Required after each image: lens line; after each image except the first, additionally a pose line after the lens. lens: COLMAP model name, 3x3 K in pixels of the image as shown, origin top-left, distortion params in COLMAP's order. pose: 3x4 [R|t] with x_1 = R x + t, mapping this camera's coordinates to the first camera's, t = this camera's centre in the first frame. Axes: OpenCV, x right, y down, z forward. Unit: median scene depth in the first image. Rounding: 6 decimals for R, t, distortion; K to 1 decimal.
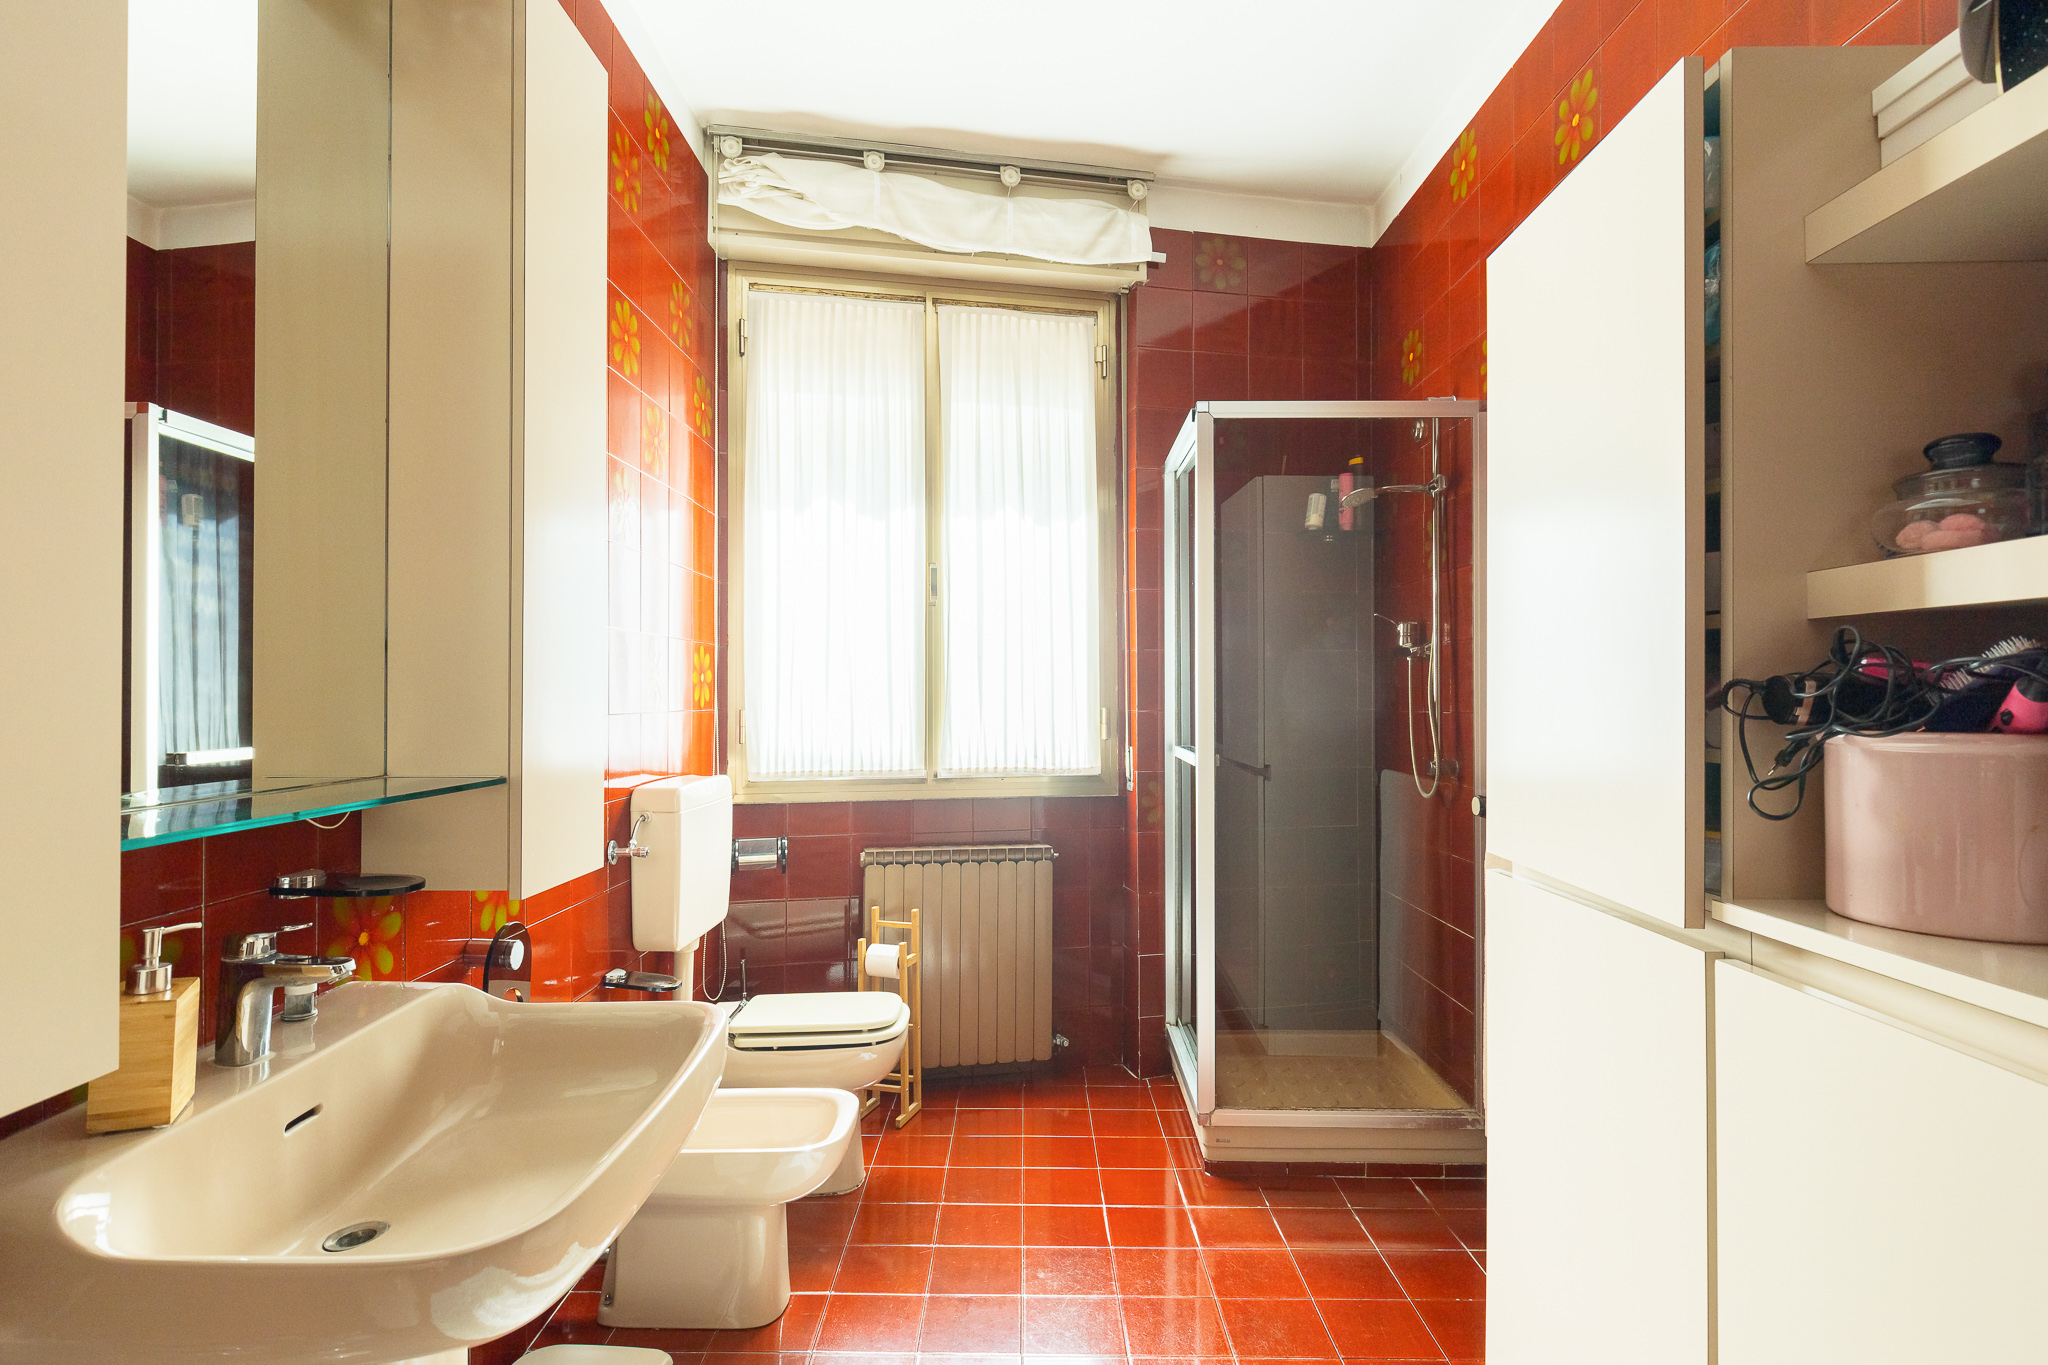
lens RADIAL K [[1050.5, 0, 1021.3], [0, 1050.5, 687.9], [0, 0, 1]] dist [0.001603, -0.000915]
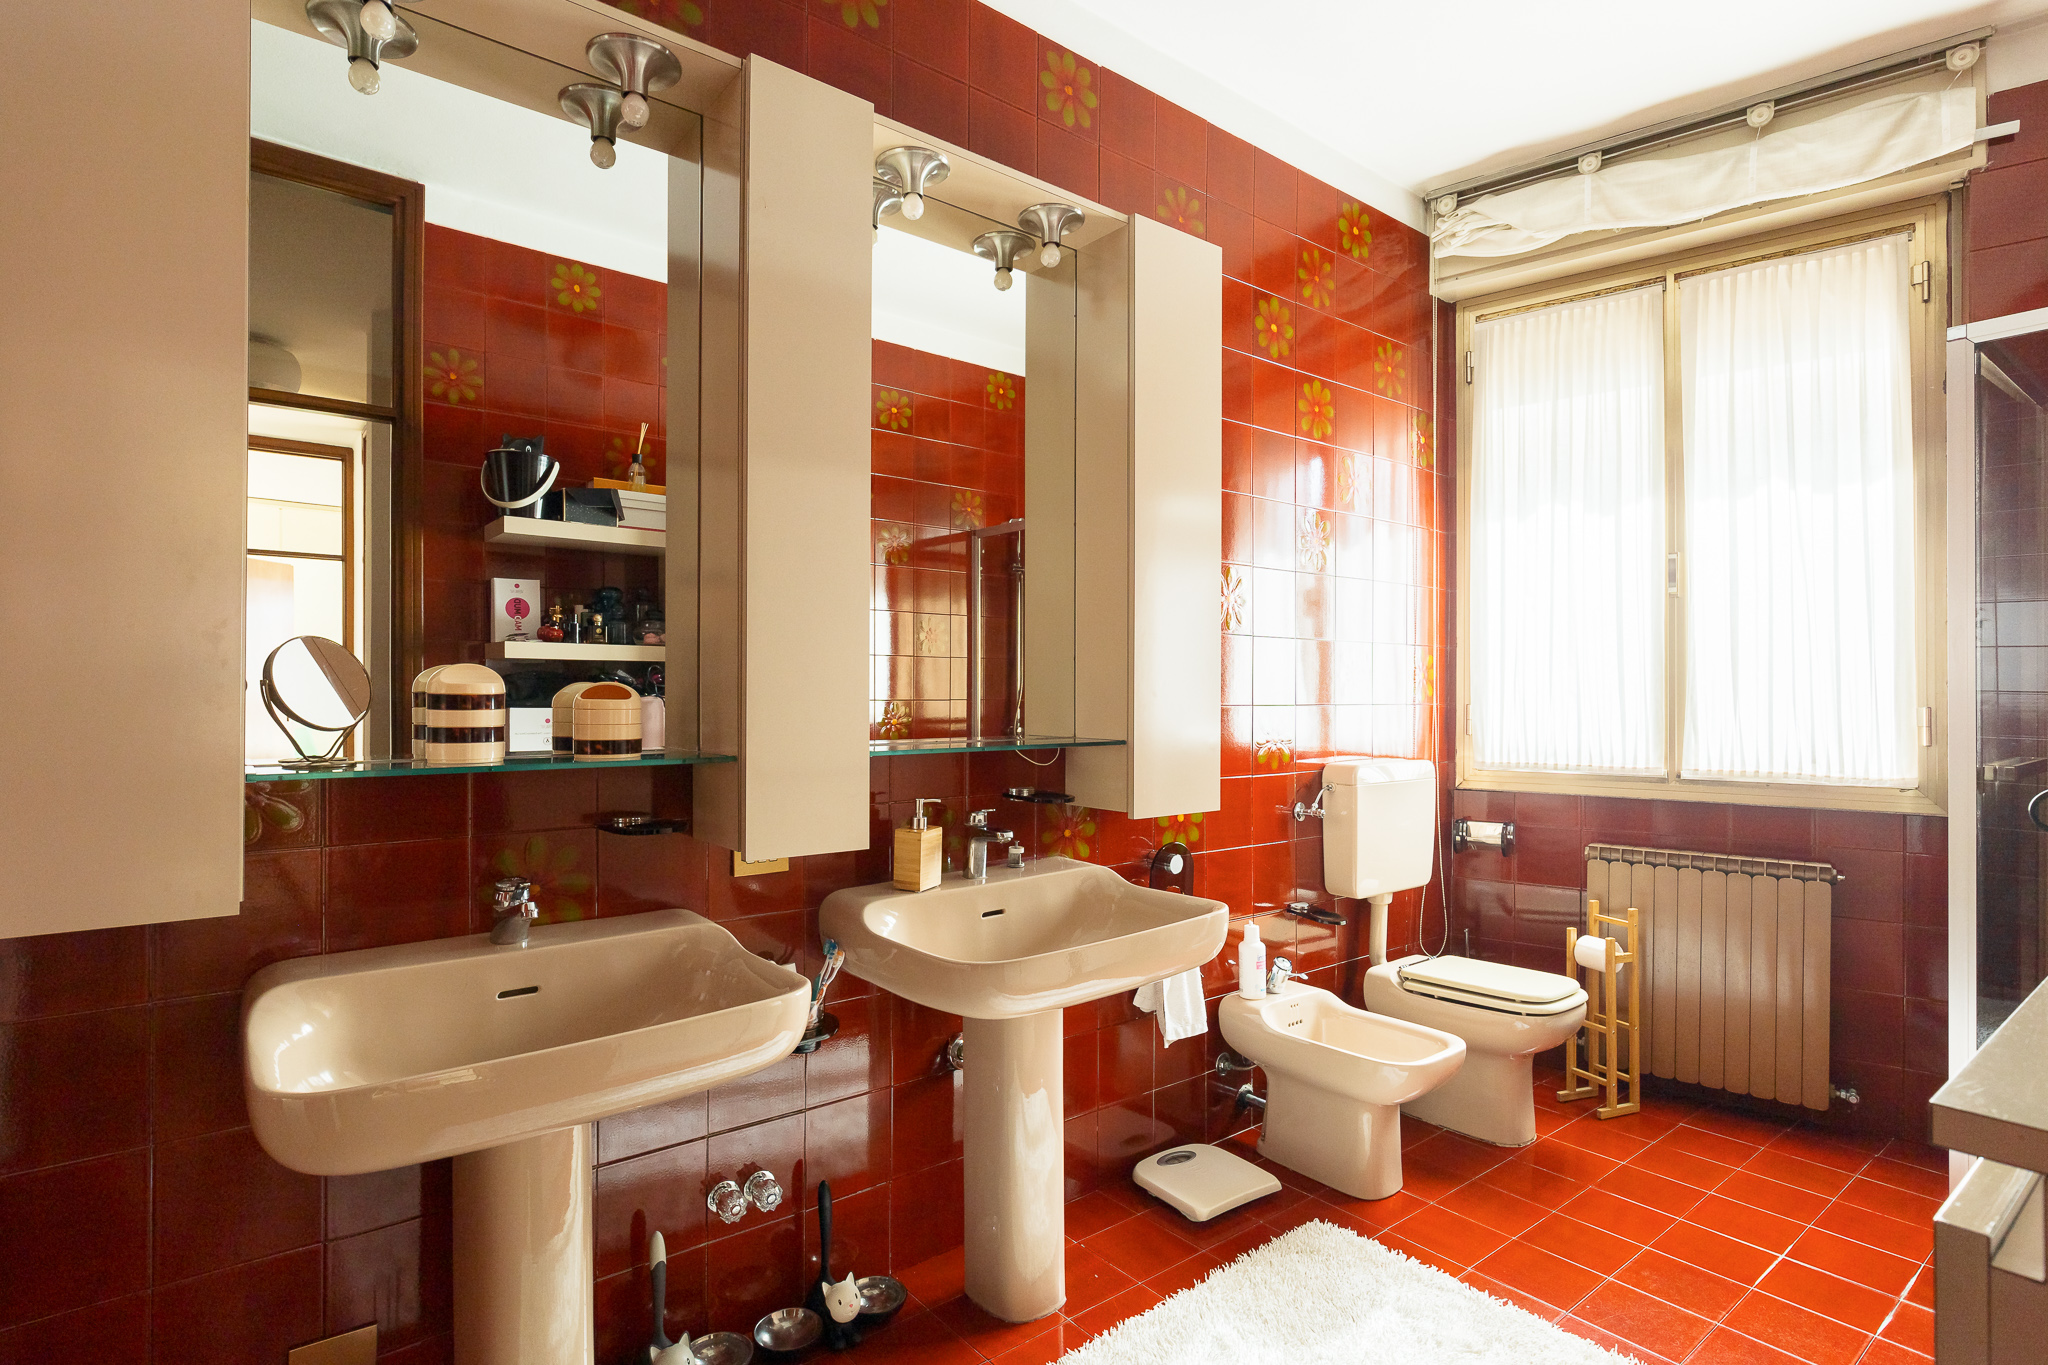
lens RADIAL K [[1040.6, 0, 1063.1], [0, 1040.6, 697.1], [0, 0, 1]] dist [0.001588, 0.000432]
pose [[0.645518, 0.004661, -0.763731, 0.299159], [0.002411, 0.999964, 0.008141, 0.003214], [0.763742, -0.007097, 0.645483, -0.037443]]
